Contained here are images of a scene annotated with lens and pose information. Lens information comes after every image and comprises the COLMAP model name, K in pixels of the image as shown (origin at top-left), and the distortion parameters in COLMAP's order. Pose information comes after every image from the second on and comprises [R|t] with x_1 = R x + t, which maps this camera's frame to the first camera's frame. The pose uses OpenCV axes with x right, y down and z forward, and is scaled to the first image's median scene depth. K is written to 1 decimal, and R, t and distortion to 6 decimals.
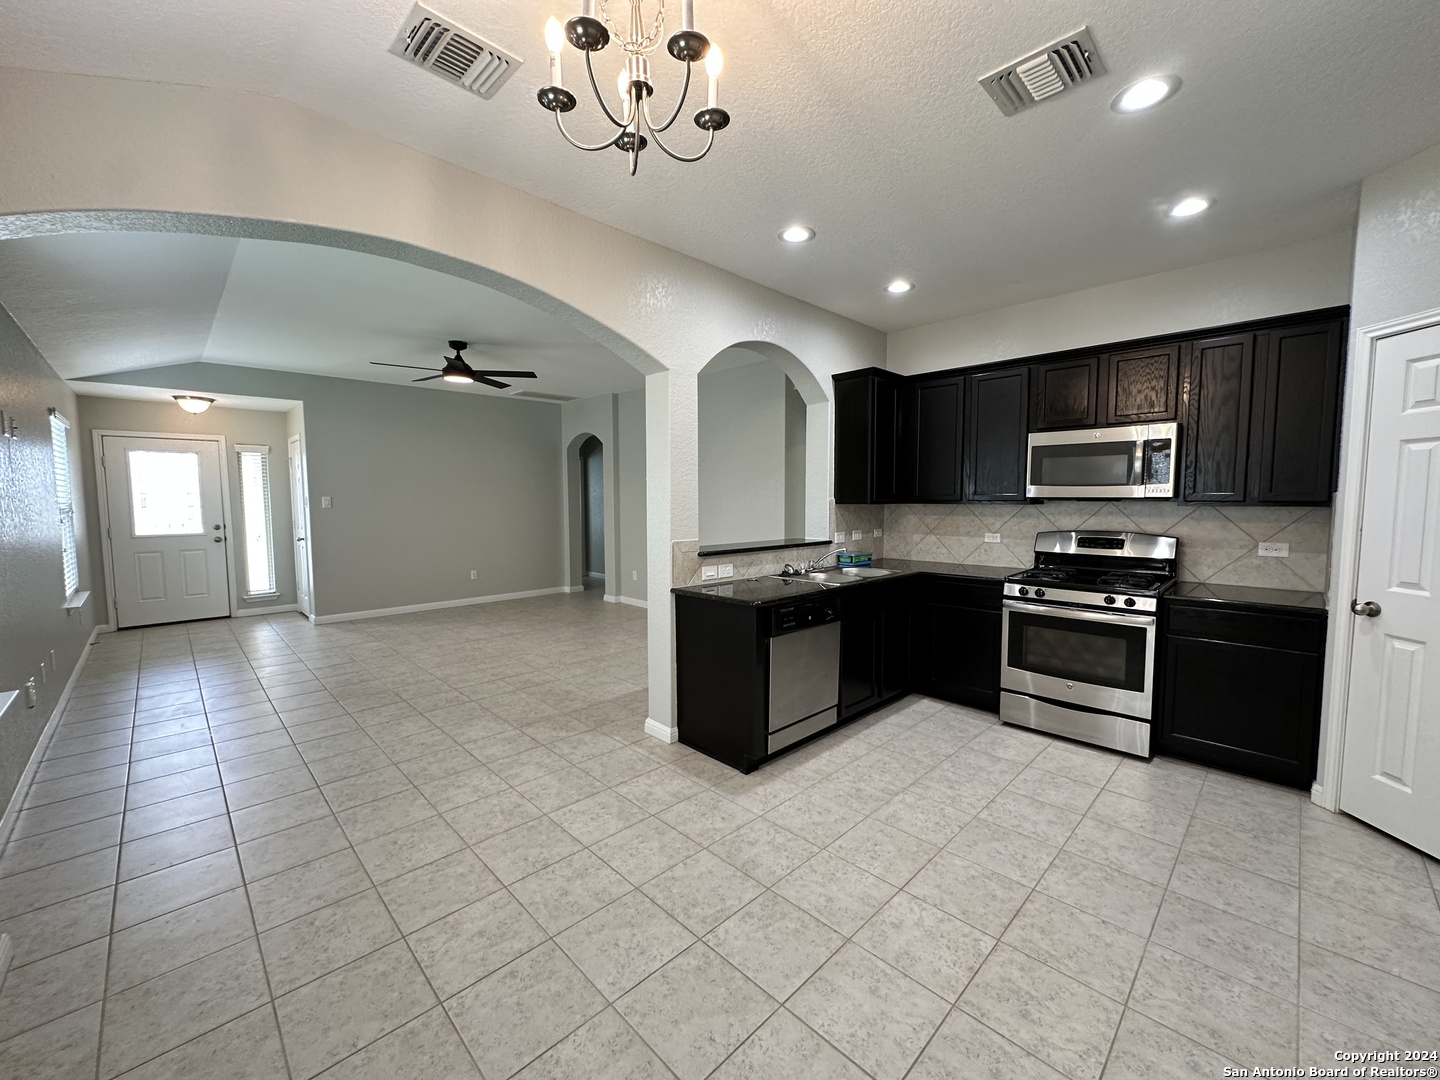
lens RADIAL K [[572.9, 0, 718.8], [0, 572.9, 546.7], [0, 0, 1]] dist [-0.002291, -0.000012]
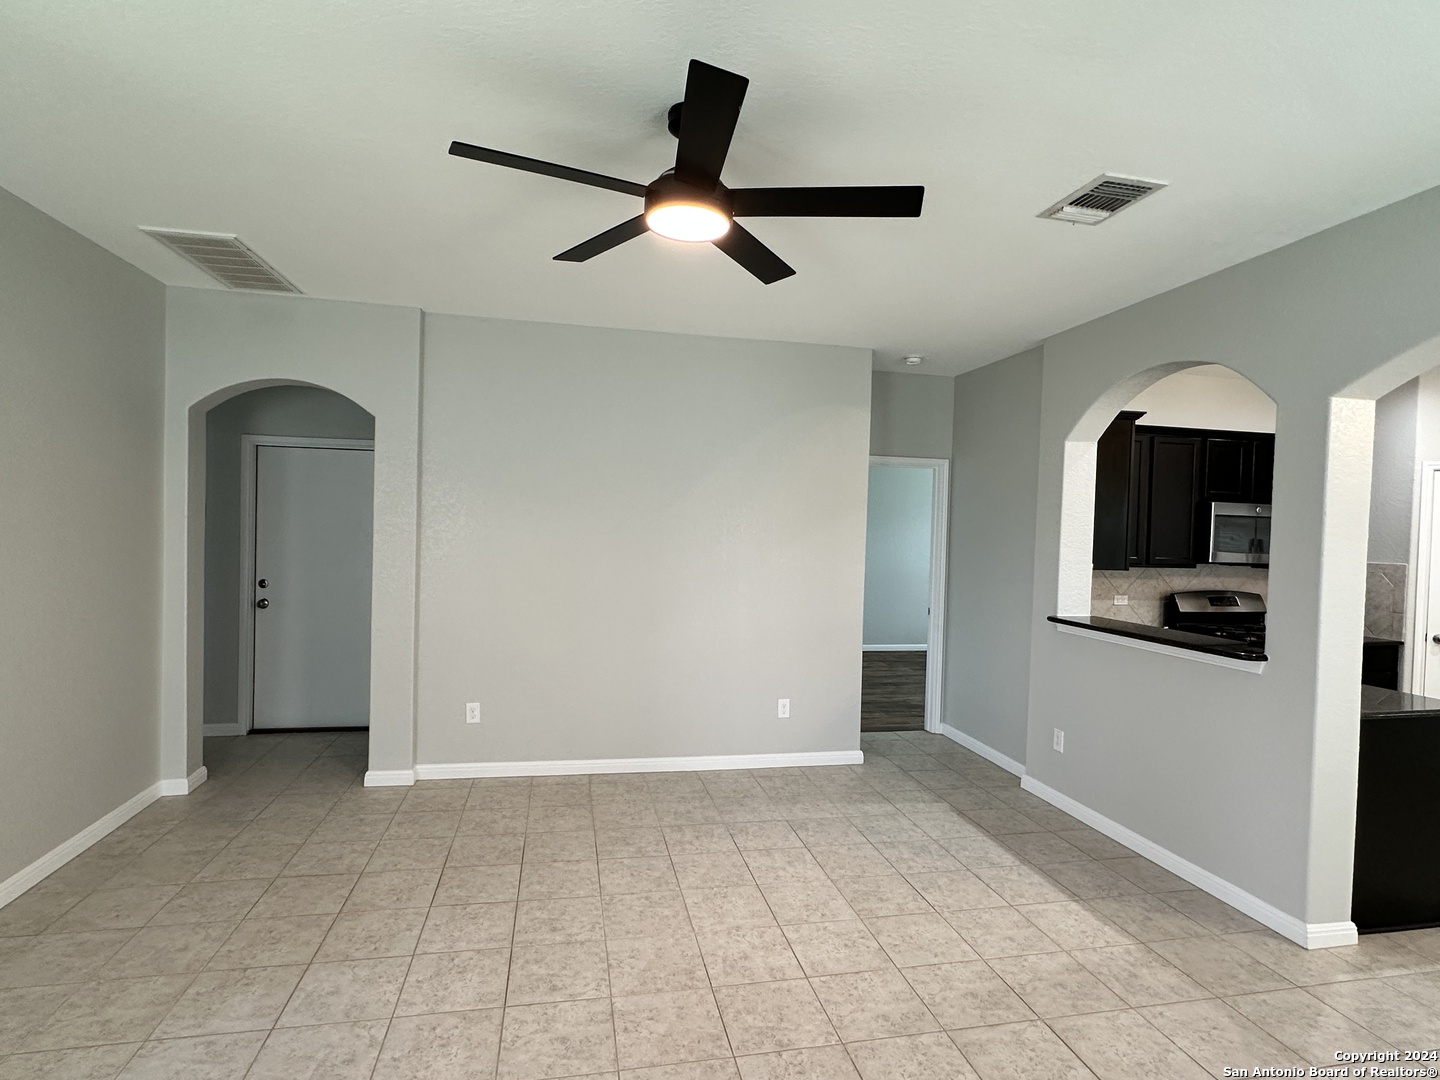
lens RADIAL K [[743.7, 0, 717.3], [0, 743.7, 536.0], [0, 0, 1]] dist [-0.000047, -0.000954]
pose [[0.536976, 0.010563, 0.843531, -0.956489], [0.043622, 0.998236, -0.040269, -0.102393], [-0.842469, 0.058420, 0.535569, 0.886011]]
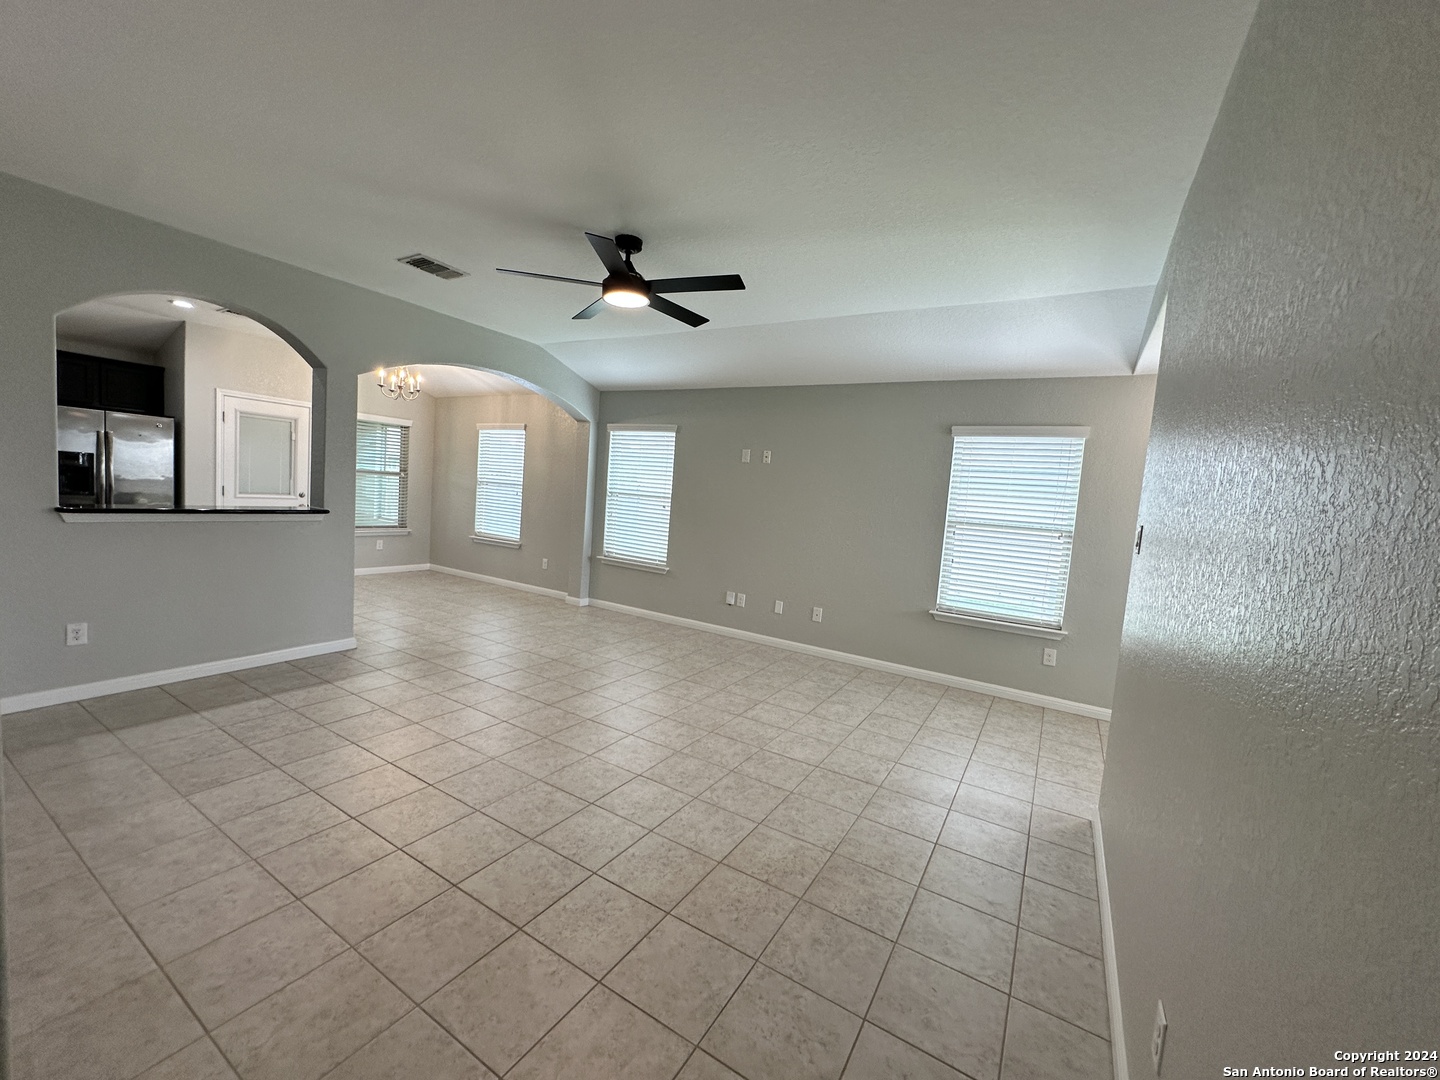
lens RADIAL K [[572.9, 0, 719.2], [0, 572.9, 534.9], [0, 0, 1]] dist [-0.002291, -0.000012]
pose [[-0.965383, -0.044584, -0.256997, -0.473073], [-0.088865, 0.982557, 0.163355, -0.173453], [0.245231, 0.180538, -0.952506, 1.951391]]
